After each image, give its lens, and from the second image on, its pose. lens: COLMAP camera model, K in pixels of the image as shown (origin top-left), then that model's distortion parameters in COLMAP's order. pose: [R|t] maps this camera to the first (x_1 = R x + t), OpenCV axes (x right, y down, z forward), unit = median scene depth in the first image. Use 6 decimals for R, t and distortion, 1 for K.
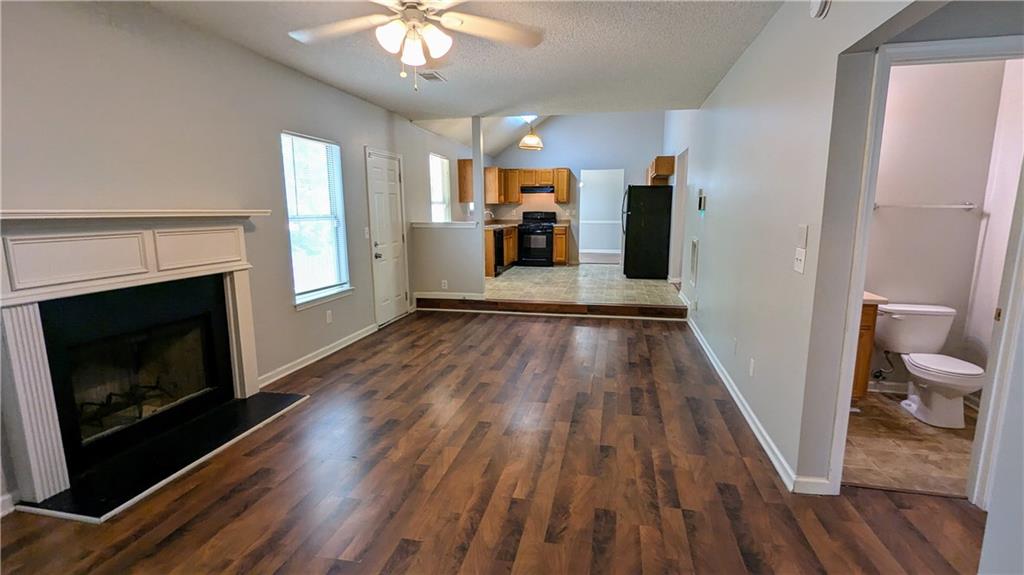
lens RADIAL K [[479.9, 0, 515.8], [0, 479.9, 289.3], [0, 0, 1]] dist [0.000672, 0.000358]
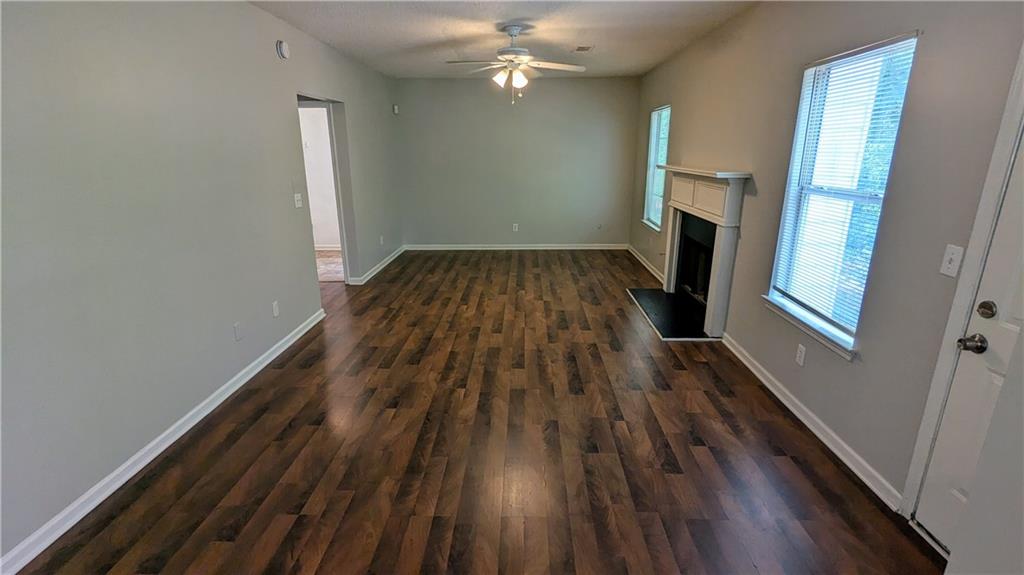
lens RADIAL K [[479.9, 0, 515.8], [0, 479.9, 289.3], [0, 0, 1]] dist [0.000672, 0.000358]
pose [[-0.982249, 0.056153, -0.178981, 0.096594], [-0.026839, 0.902257, 0.430364, -0.338208], [0.185653, 0.427528, -0.884733, 1.769605]]
